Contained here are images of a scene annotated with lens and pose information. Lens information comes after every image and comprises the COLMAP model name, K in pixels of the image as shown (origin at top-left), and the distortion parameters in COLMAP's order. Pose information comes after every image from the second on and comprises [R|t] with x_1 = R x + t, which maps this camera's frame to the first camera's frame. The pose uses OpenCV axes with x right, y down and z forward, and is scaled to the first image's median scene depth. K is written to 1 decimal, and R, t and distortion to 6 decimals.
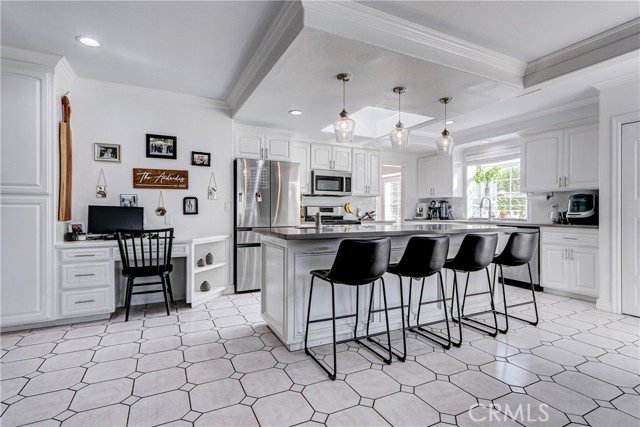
lens RADIAL K [[308.3, 0, 316.1], [0, 308.3, 211.7], [0, 0, 1]] dist [-0.001205, -0.000881]
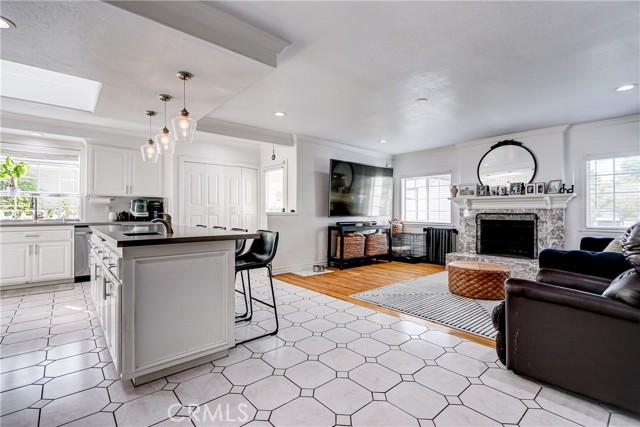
lens RADIAL K [[290.3, 0, 317.6], [0, 290.3, 210.0], [0, 0, 1]] dist [0.000412, -0.004115]
pose [[-0.249176, 0.004746, 0.968446, -0.656306], [0.001500, 0.999989, -0.004514, -0.003214], [-0.968457, 0.000328, -0.249181, 0.595360]]
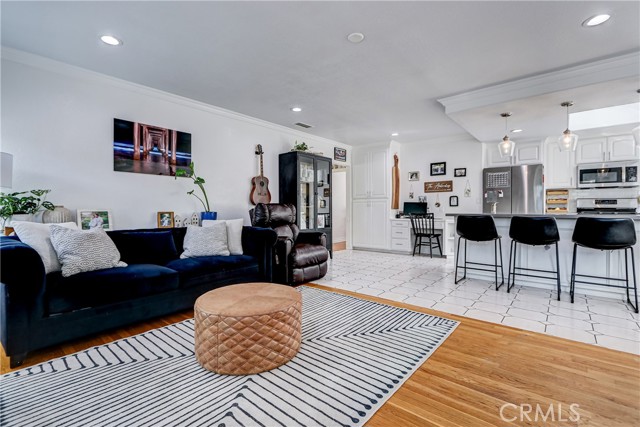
lens RADIAL K [[290.3, 0, 317.2], [0, 290.3, 211.6], [0, 0, 1]] dist [0.000412, -0.004115]
pose [[0.396475, 0.006456, -0.918023, 0.757040], [-0.001239, 0.999978, 0.006498, 0.028139], [0.918045, -0.001439, 0.396474, -0.315343]]
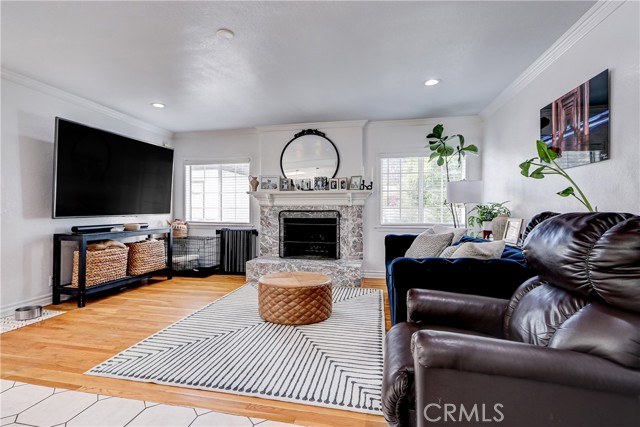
lens RADIAL K [[309.4, 0, 316.8], [0, 309.4, 215.1], [0, 0, 1]] dist [-0.004874, -0.004136]
pose [[-0.811295, -0.014402, 0.584459, -0.326540], [-0.004209, 0.999814, 0.018795, 0.001923], [-0.584621, 0.012789, -0.811205, 0.426496]]
